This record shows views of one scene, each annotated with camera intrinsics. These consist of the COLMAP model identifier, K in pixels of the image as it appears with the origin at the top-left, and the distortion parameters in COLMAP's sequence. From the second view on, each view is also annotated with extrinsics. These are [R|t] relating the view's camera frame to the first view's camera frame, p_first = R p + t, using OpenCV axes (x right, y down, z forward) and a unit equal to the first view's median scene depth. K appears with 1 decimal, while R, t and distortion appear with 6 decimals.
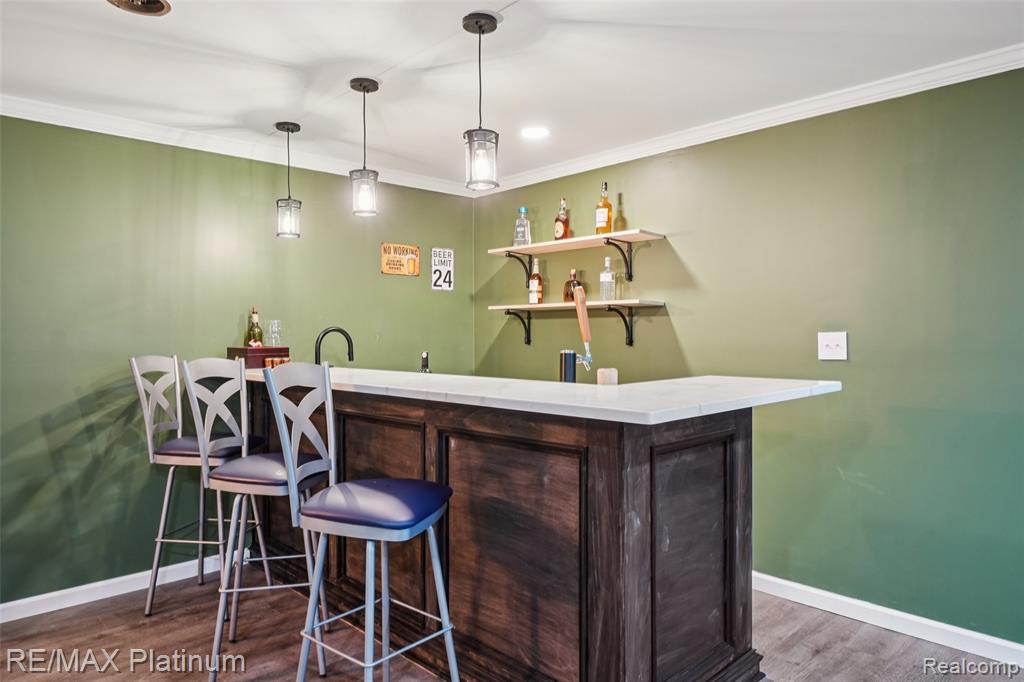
lens RADIAL K [[659.3, 0, 512.0], [0, 659.3, 341.0], [0, 0, 1]] dist [0.004076, 0.002838]
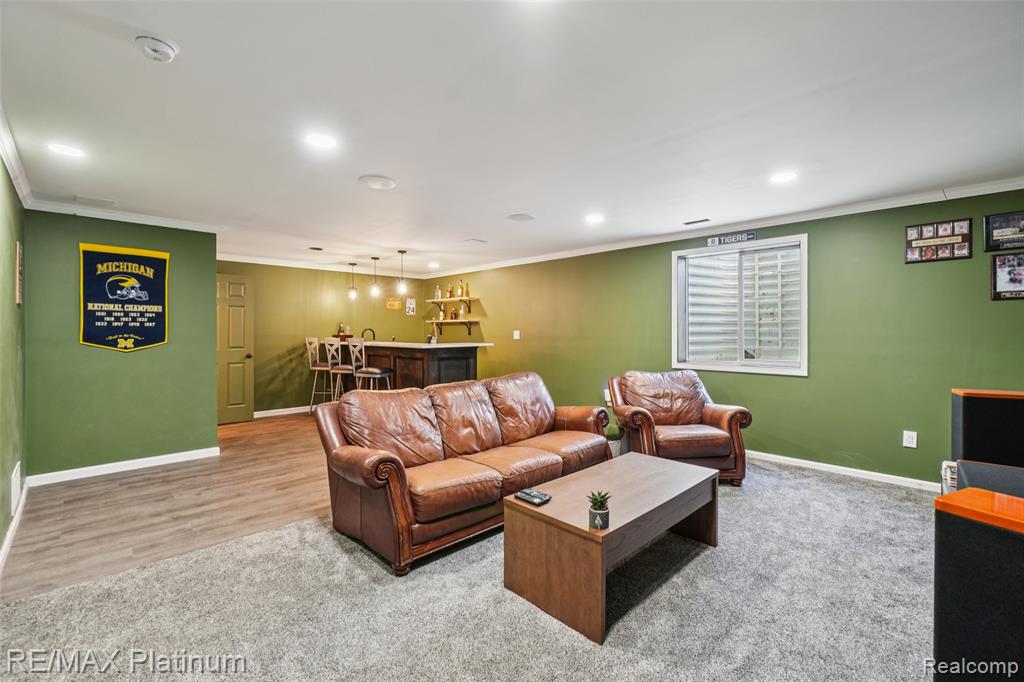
lens RADIAL K [[441.5, 0, 512.0], [0, 441.5, 341.0], [0, 0, 1]] dist [-0.000868, -0.000086]
pose [[0.999770, 0.005833, 0.020662, 0.389426], [-0.006035, 0.999935, 0.009709, 0.014706], [-0.020604, -0.009831, 0.999739, -1.157817]]
